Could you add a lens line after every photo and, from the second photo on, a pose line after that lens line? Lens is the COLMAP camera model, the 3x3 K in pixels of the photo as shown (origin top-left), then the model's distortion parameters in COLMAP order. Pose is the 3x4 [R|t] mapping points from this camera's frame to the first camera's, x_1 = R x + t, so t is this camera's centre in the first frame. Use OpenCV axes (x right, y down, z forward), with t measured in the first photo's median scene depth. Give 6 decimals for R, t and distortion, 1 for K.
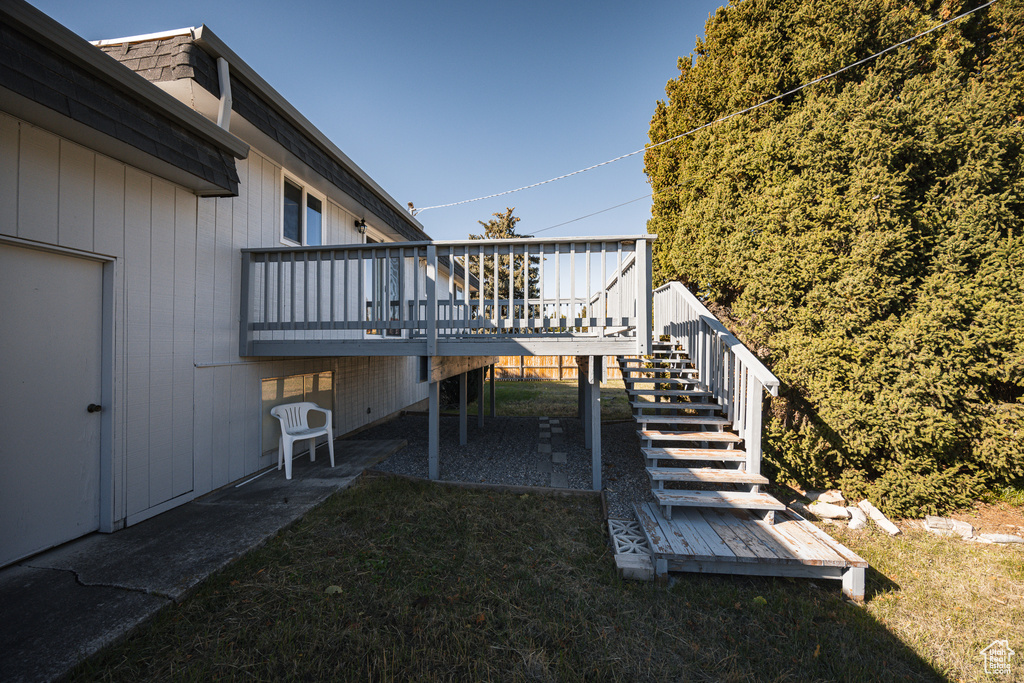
lens RADIAL K [[391.9, 0, 508.8], [0, 391.9, 337.8], [0, 0, 1]] dist [-0.001165, -0.000064]
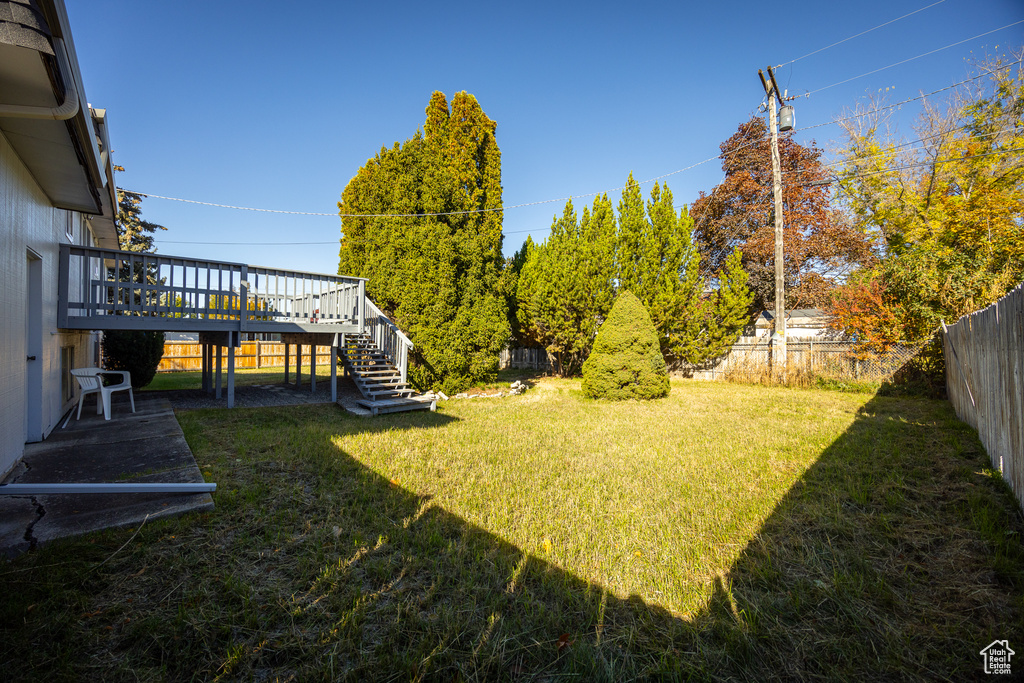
lens RADIAL K [[391.9, 0, 508.8], [0, 391.9, 337.8], [0, 0, 1]] dist [-0.001165, -0.000064]
pose [[0.650267, 0.013815, 0.759580, -0.741683], [-0.027289, 0.999614, 0.005181, 0.033858], [-0.759216, -0.024097, 0.650393, -0.989064]]
